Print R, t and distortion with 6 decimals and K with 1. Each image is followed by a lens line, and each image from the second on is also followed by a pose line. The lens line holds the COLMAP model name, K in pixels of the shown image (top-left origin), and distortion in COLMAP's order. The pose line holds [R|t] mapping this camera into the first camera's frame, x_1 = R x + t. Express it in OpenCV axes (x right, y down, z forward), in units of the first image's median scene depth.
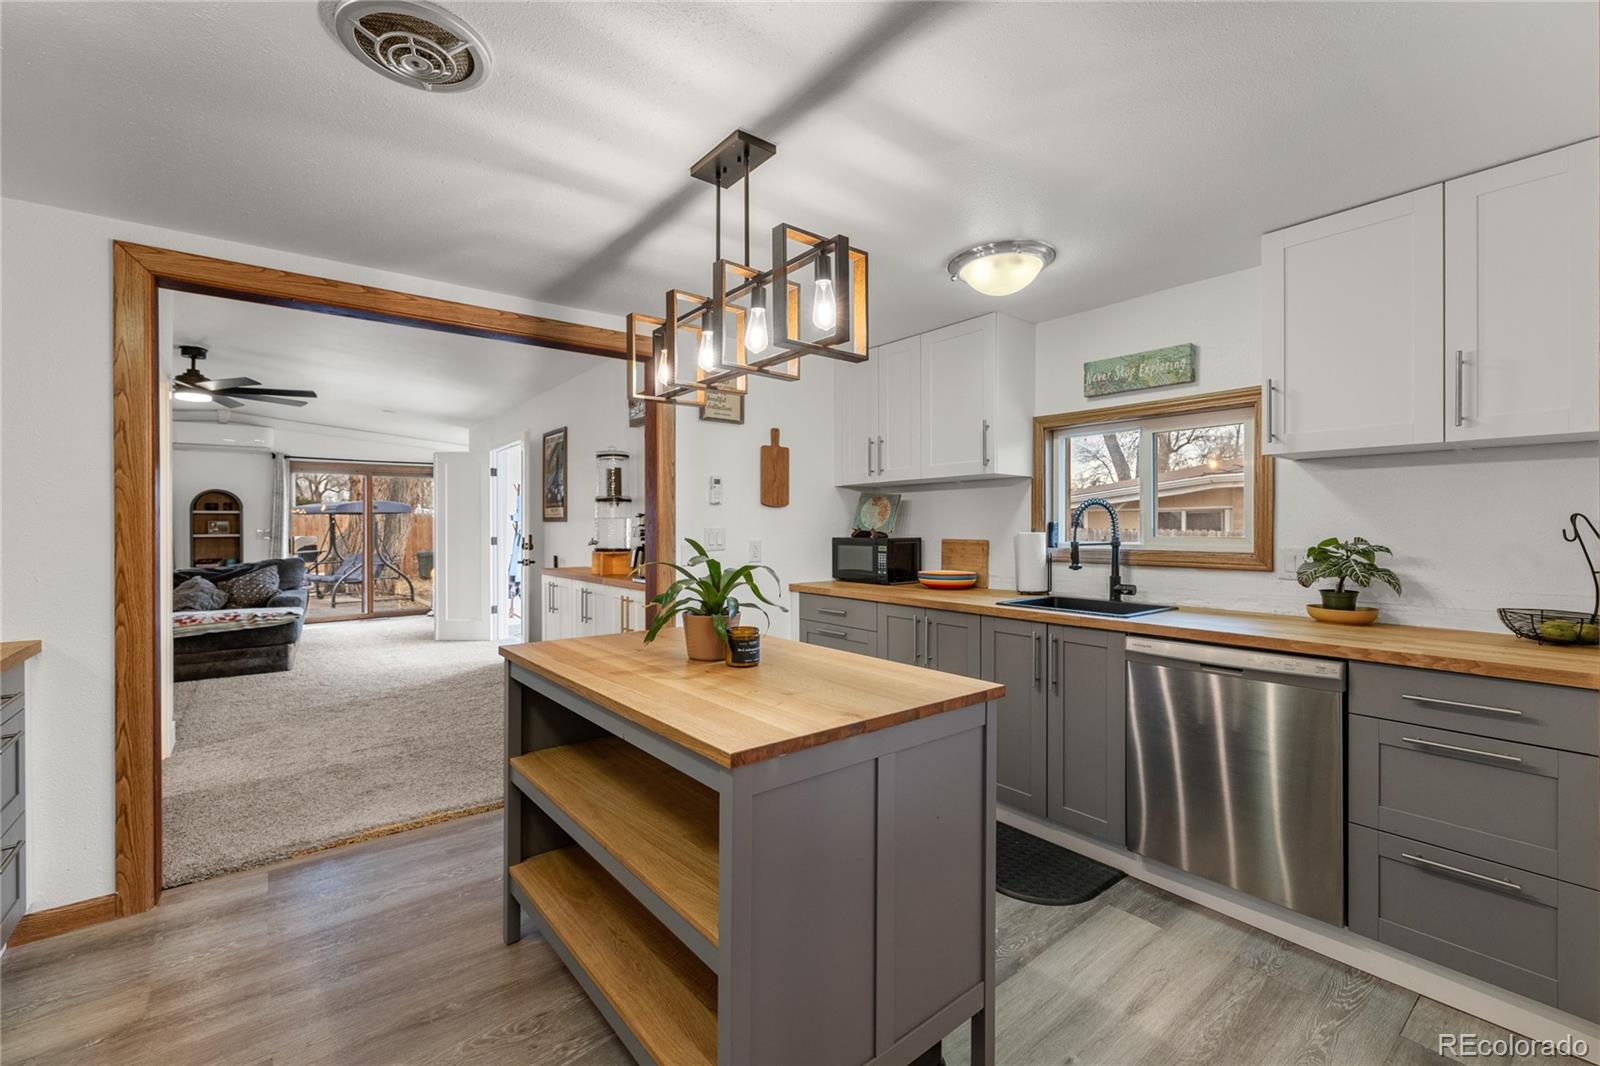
lens RADIAL K [[679.9, 0, 790.0], [0, 679.9, 525.5], [0, 0, 1]] dist [0.001166, -0.000029]
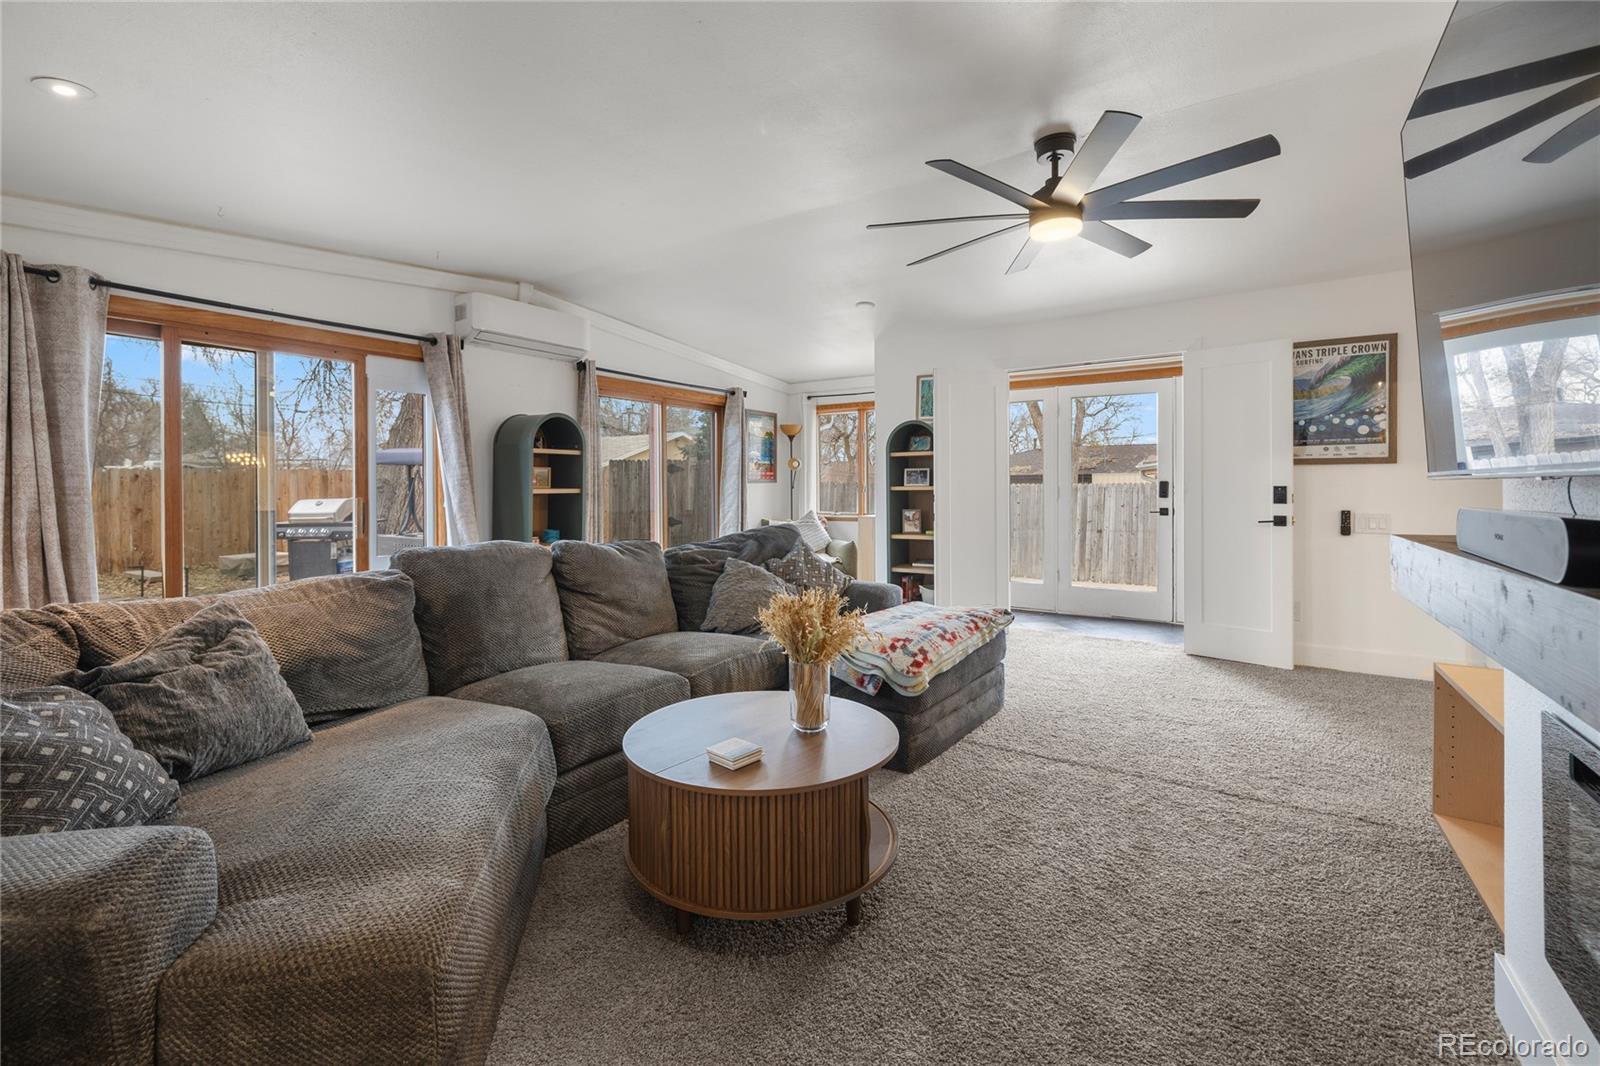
lens RADIAL K [[689.8, 0, 796.0], [0, 689.8, 497.8], [0, 0, 1]] dist [-0.003270, -0.000371]
pose [[0.946382, -0.010166, 0.322888, -1.119750], [0.005814, 0.999879, 0.014439, 0.016720], [-0.322996, -0.011788, 0.946327, 0.485826]]
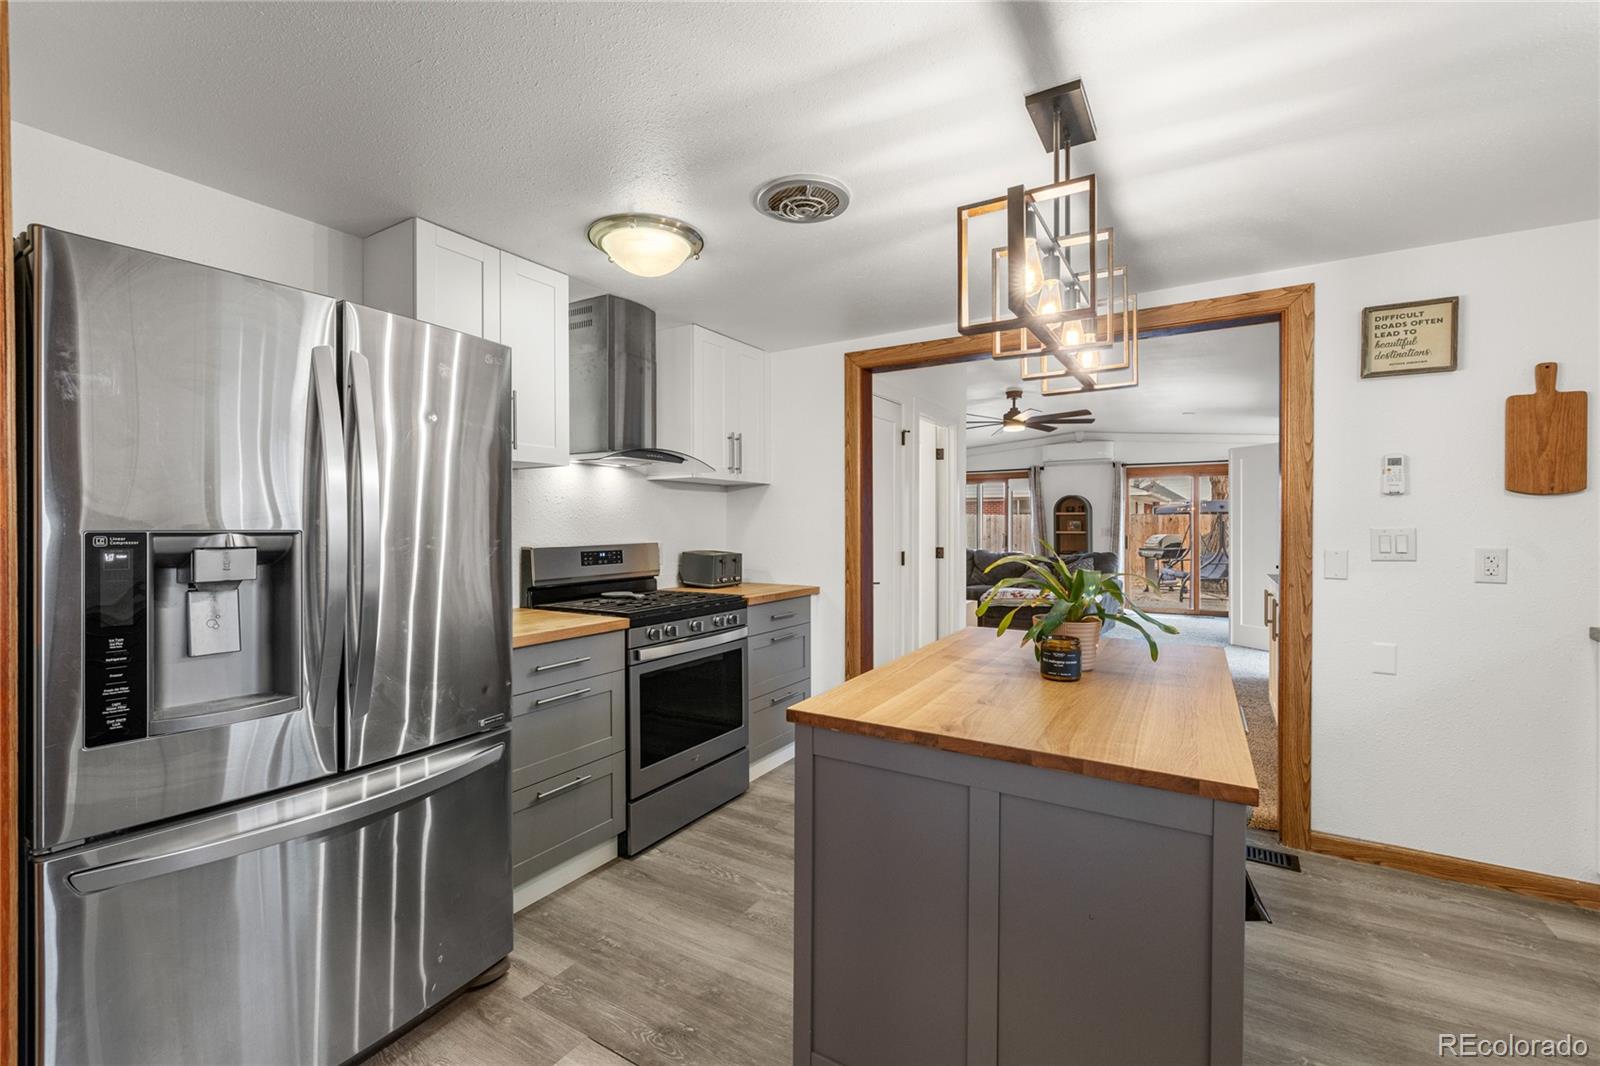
lens RADIAL K [[679.9, 0, 790.0], [0, 679.9, 525.5], [0, 0, 1]] dist [0.001166, -0.000029]
pose [[0.344571, 0.004425, -0.938750, 0.205782], [-0.004299, 0.999986, 0.003135, 0.000564], [0.938751, 0.002956, 0.344585, 0.112273]]
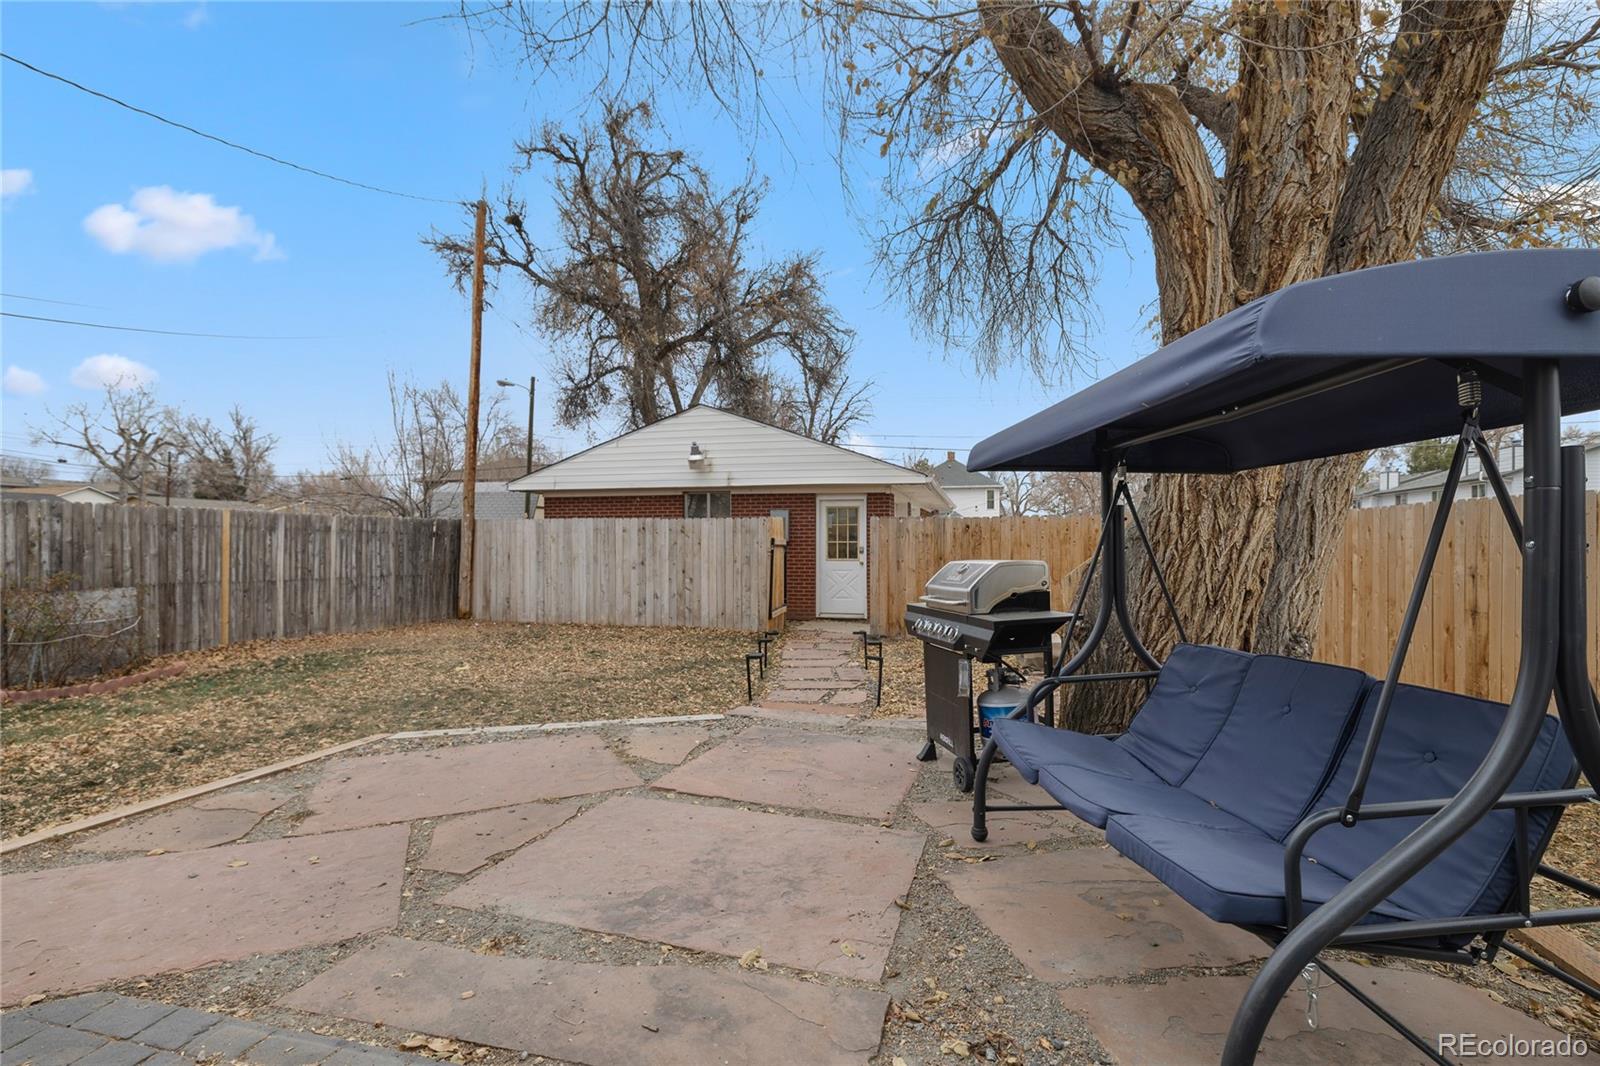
lens RADIAL K [[711.4, 0, 793.9], [0, 711.4, 534.5], [0, 0, 1]] dist [0.000046, 0.000361]
pose [[0.609434, -0.010629, -0.792765, -1.141013], [-0.003743, 0.999860, -0.016283, 0.021813], [0.792828, 0.012891, 0.609309, 1.590115]]
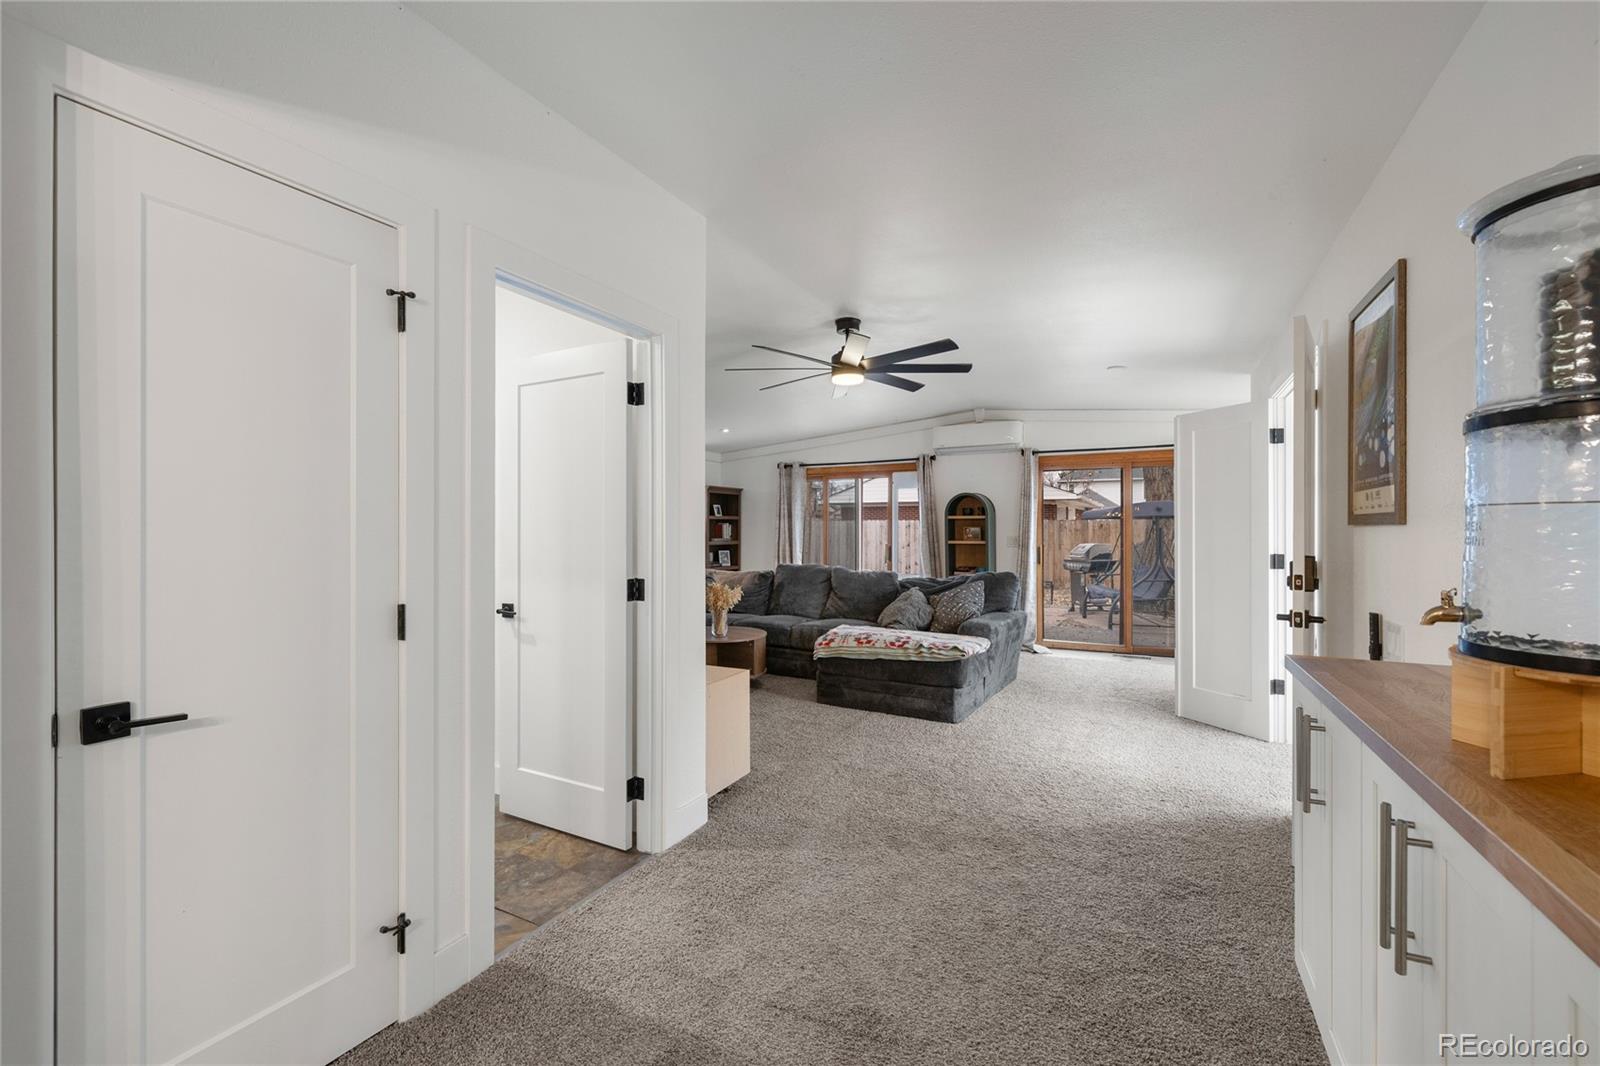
lens RADIAL K [[671.3, 0, 792.7], [0, 671.3, 532.5], [0, 0, 1]] dist [0.001179, 0.000113]
pose [[0.412815, 0.003992, -0.910806, -0.133120], [-0.003180, 0.999991, 0.002942, -0.001193], [0.910810, 0.001682, 0.412823, 0.534879]]
